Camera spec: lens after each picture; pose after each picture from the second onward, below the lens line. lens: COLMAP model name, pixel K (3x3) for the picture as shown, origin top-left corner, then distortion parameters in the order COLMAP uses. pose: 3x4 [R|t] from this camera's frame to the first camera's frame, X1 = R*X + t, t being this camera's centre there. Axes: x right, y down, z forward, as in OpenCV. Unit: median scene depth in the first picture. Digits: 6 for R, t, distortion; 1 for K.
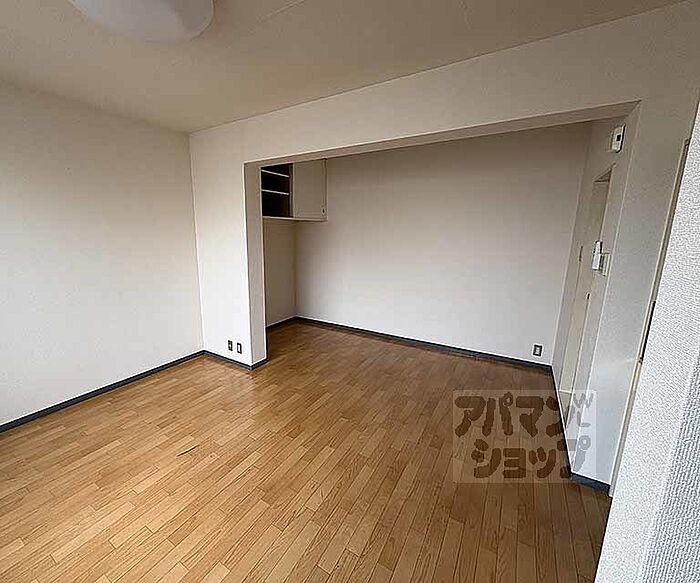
lens RADIAL K [[309.4, 0, 320.1], [0, 309.4, 291.4], [0, 0, 1]] dist [-0.001286, -0.000020]
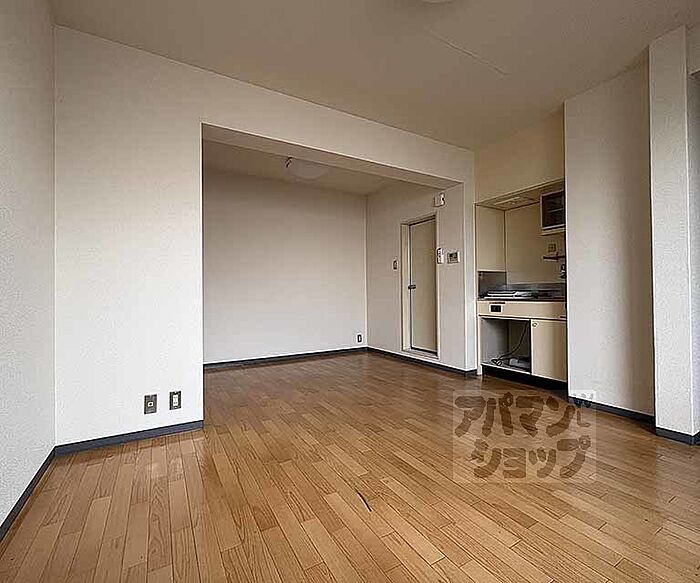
lens RADIAL K [[309.4, 0, 320.1], [0, 309.4, 291.4], [0, 0, 1]] dist [-0.001286, -0.000020]
pose [[0.486518, -0.002163, 0.873668, -0.750017], [0.178712, 0.979099, -0.097094, 0.097547], [-0.855197, 0.203373, 0.476736, 0.492566]]
